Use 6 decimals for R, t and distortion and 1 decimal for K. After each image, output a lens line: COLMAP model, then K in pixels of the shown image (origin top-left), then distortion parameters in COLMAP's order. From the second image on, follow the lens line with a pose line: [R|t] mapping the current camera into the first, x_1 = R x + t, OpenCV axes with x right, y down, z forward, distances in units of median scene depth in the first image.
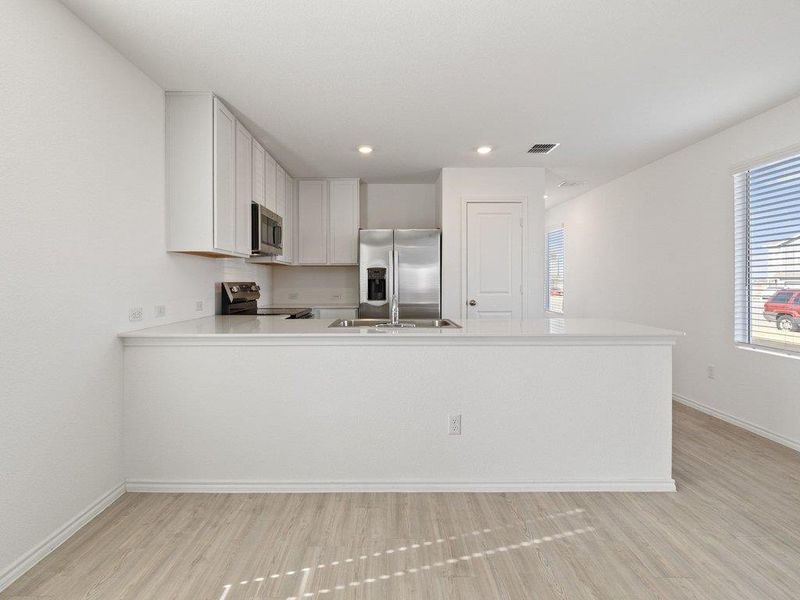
lens RADIAL K [[408.8, 0, 391.6], [0, 408.8, 279.3], [0, 0, 1]] dist [-0.001135, 0.000081]
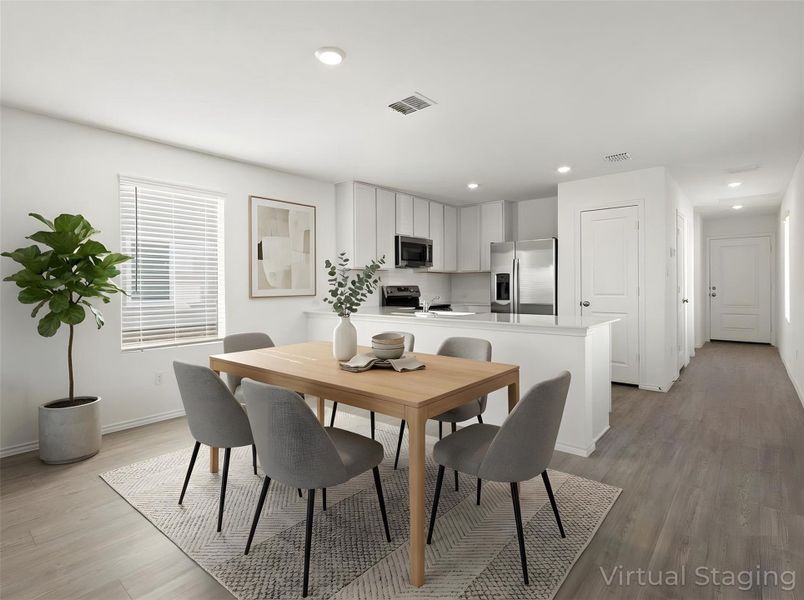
lens RADIAL K [[405.2, 0, 401.3], [0, 405.2, 284.0], [0, 0, 1]] dist [-0.001766, 0.000595]
pose [[0.761676, -0.006931, -0.647921, 0.609257], [0.010590, 0.999942, 0.001752, -0.002288], [0.647871, -0.008195, 0.761706, -0.155620]]
